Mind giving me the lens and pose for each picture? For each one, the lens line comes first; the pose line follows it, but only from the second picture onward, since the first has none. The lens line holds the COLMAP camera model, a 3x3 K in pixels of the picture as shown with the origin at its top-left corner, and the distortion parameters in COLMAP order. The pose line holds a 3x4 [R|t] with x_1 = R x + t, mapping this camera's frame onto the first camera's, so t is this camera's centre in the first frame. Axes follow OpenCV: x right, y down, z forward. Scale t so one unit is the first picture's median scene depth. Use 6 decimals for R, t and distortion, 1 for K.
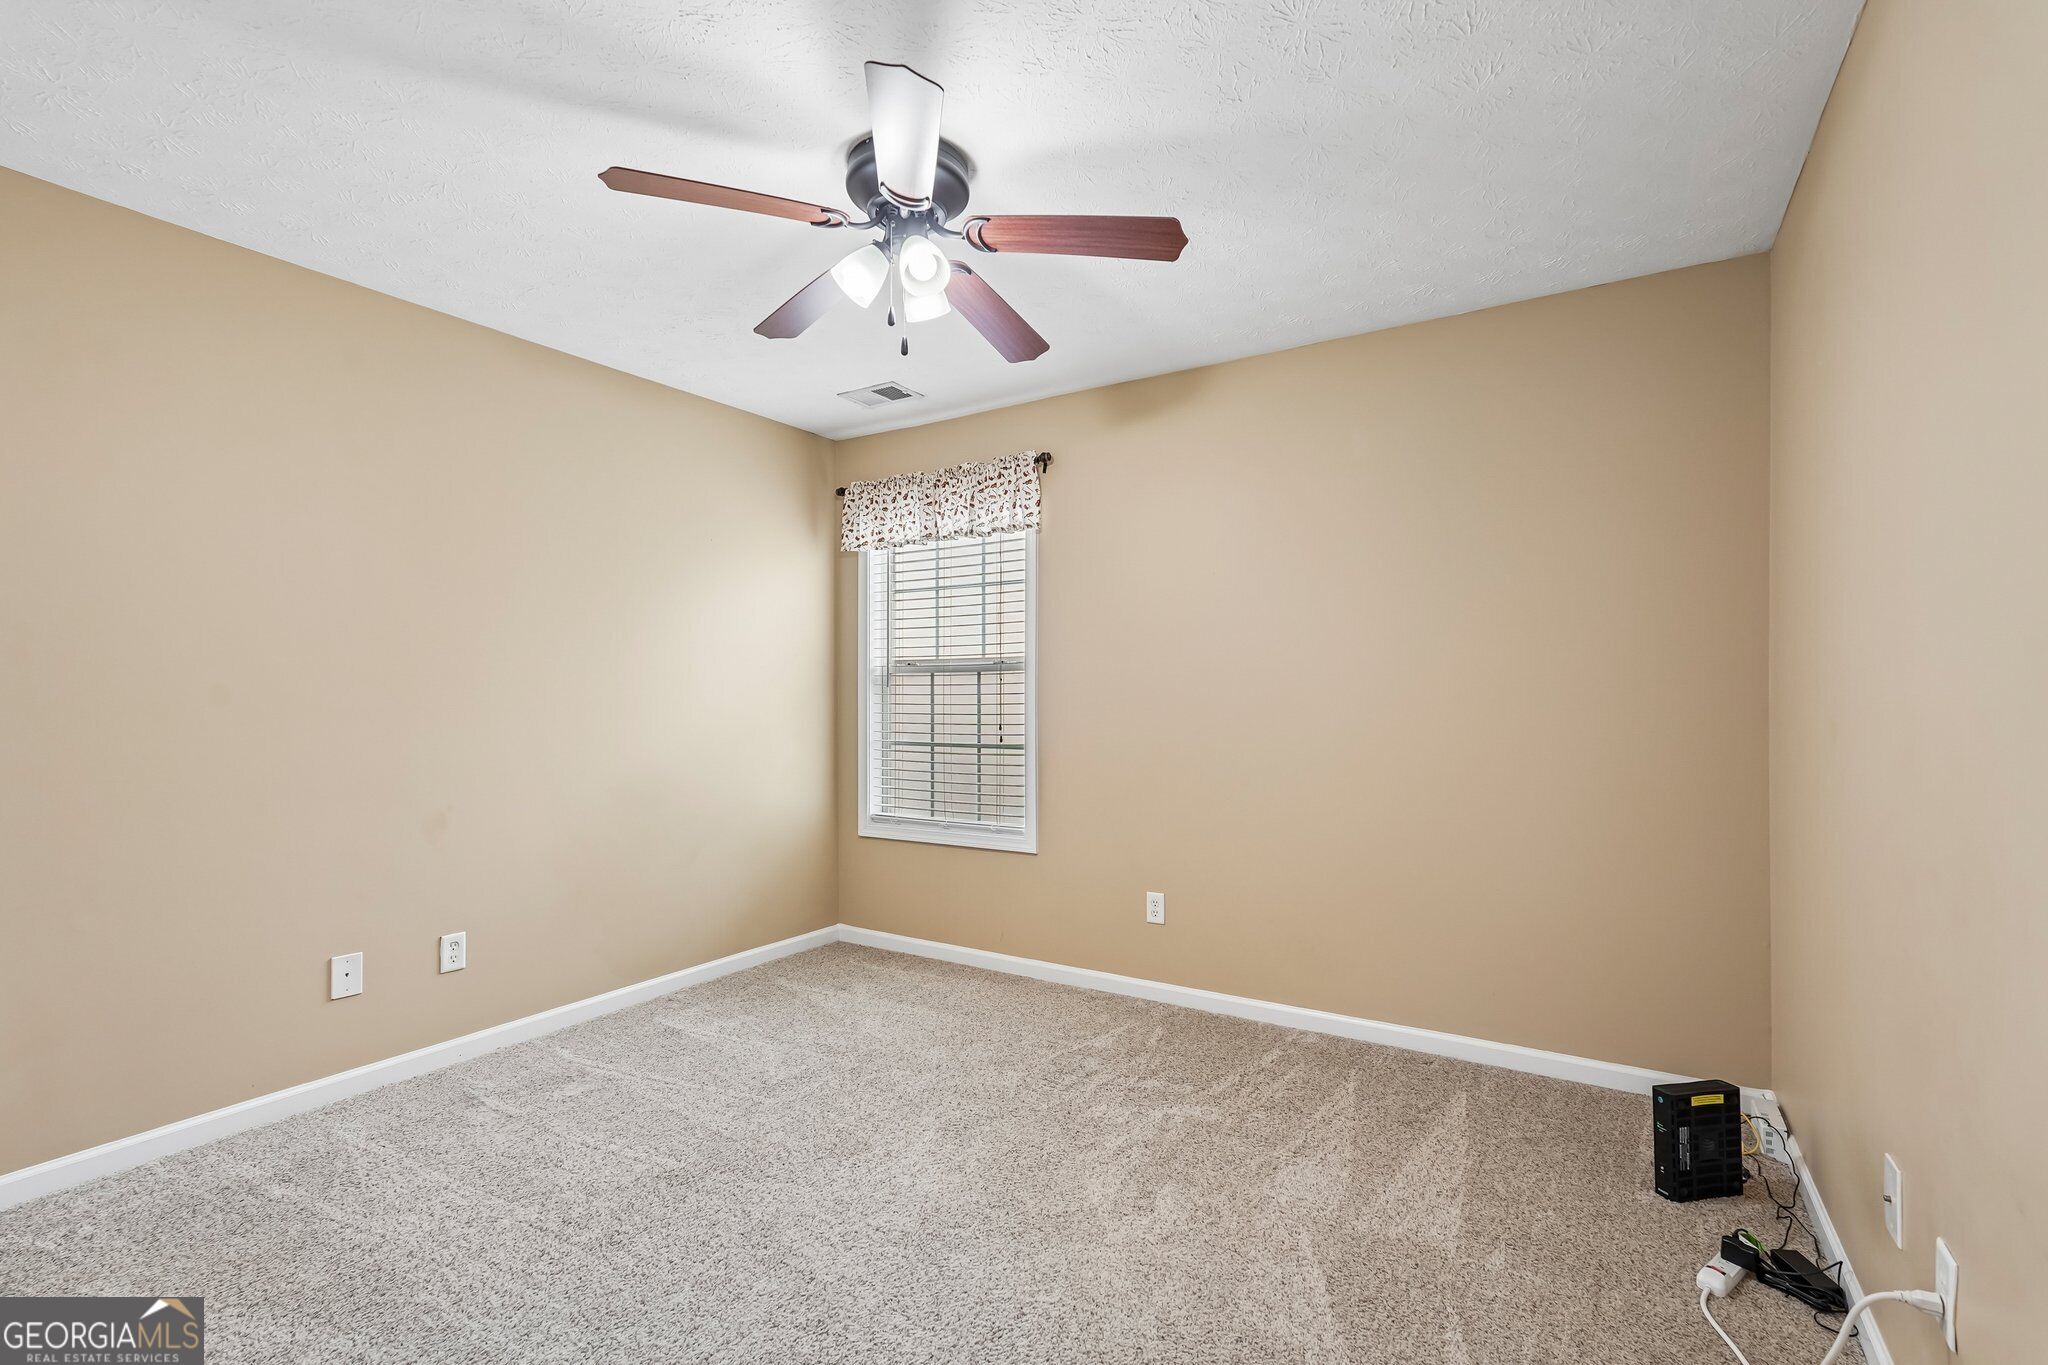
lens RADIAL K [[899.0, 0, 1033.2], [0, 899.0, 700.0], [0, 0, 1]] dist [-0.003926, 0.001406]
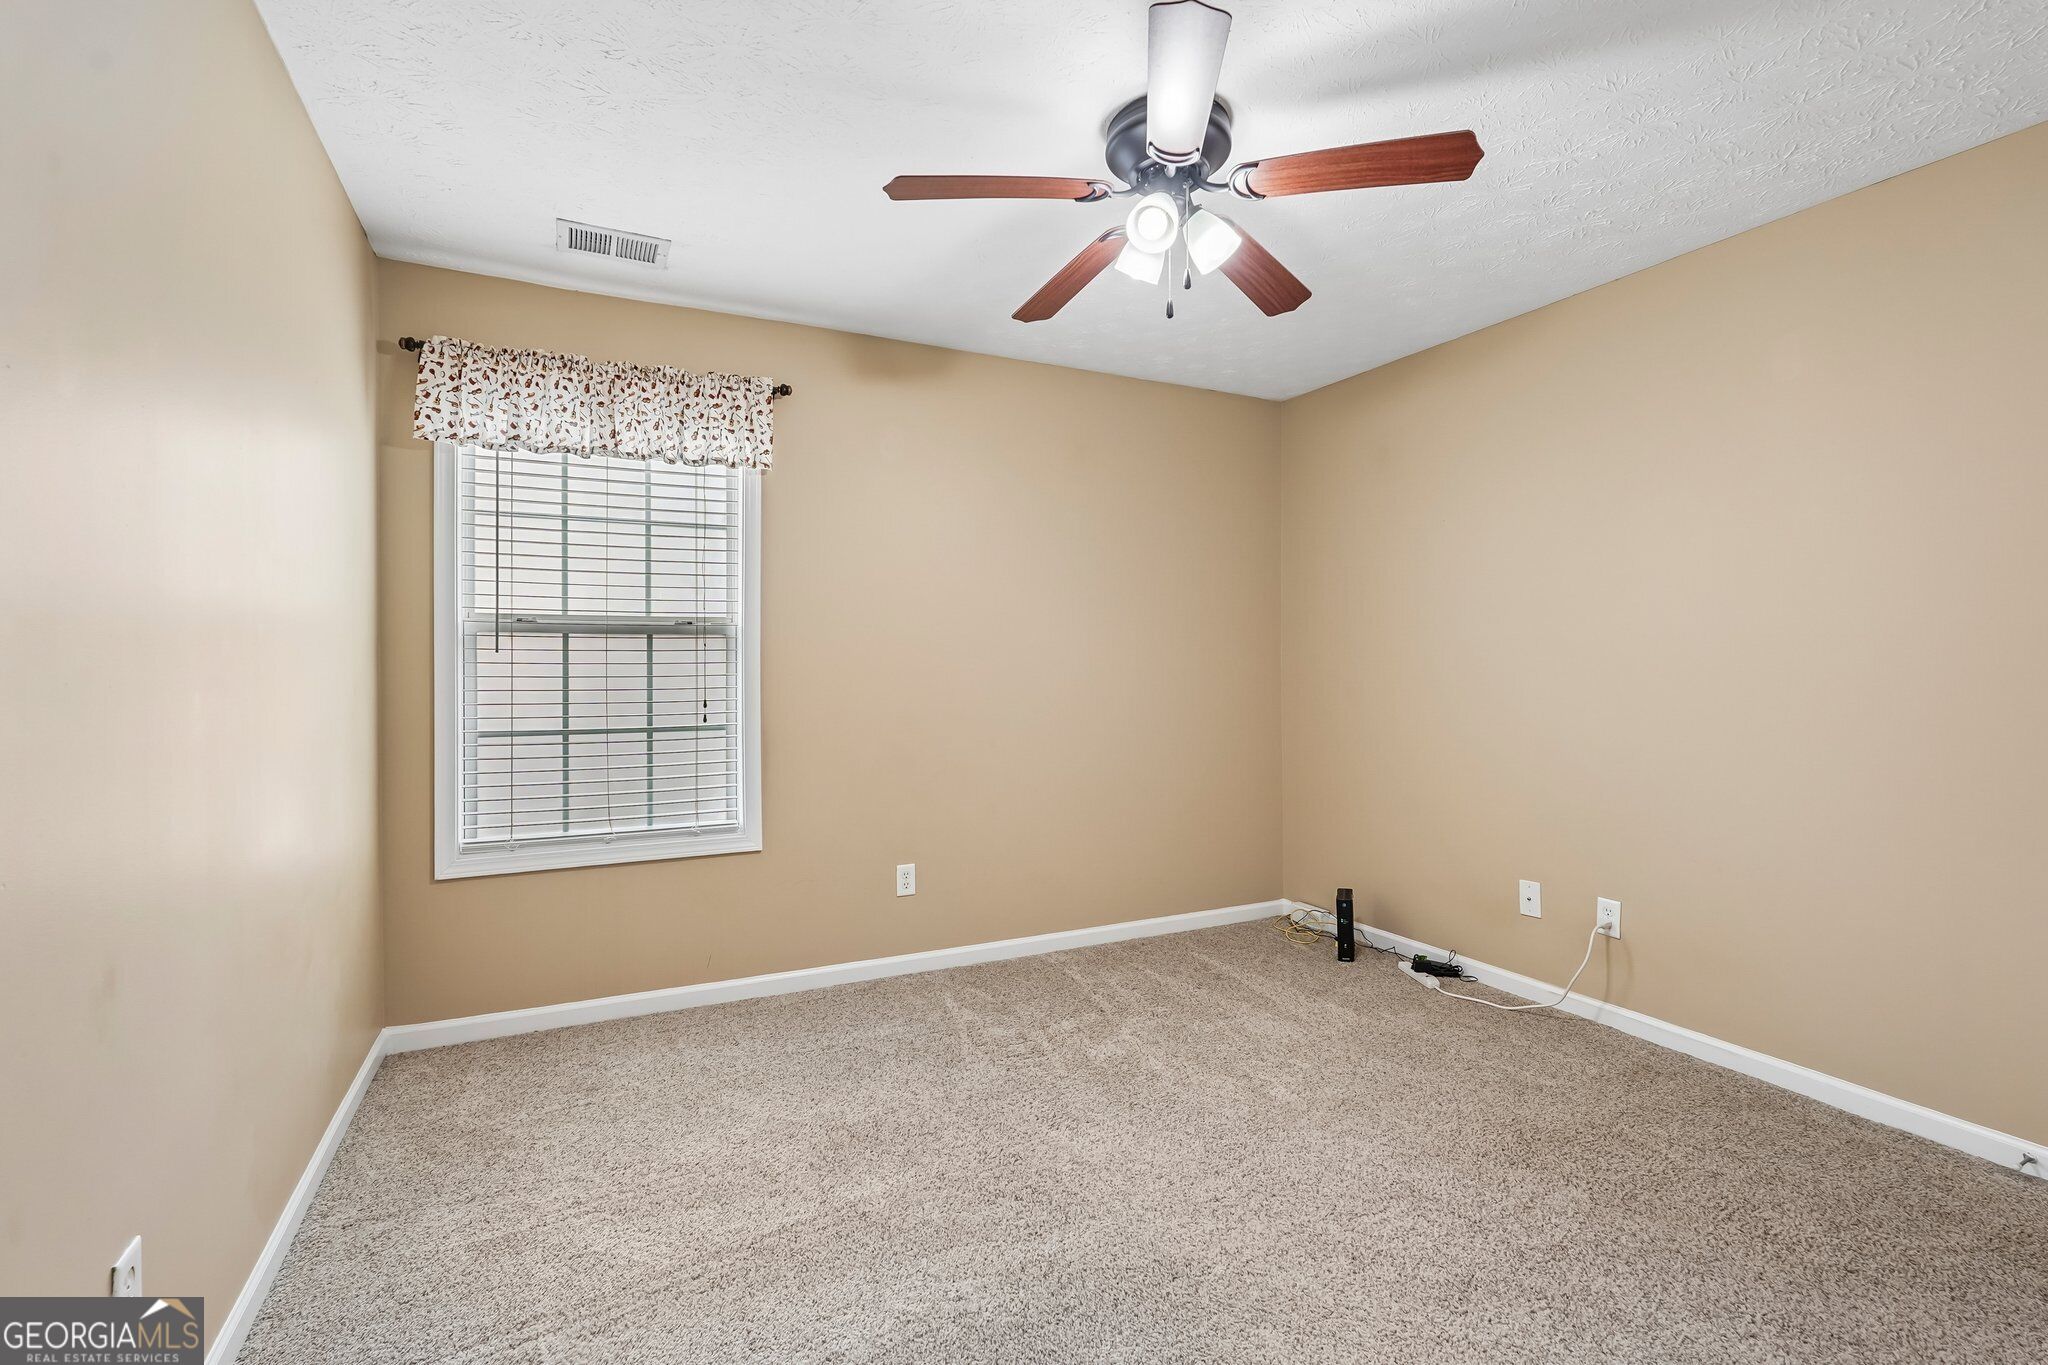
lens RADIAL K [[899.0, 0, 1021.8], [0, 899.0, 673.2], [0, 0, 1]] dist [-0.003926, 0.001406]
pose [[0.542516, -0.005472, 0.840027, -0.562204], [0.003862, 0.999984, 0.004019, 0.000313], [-0.840036, 0.001064, 0.542529, 0.320553]]
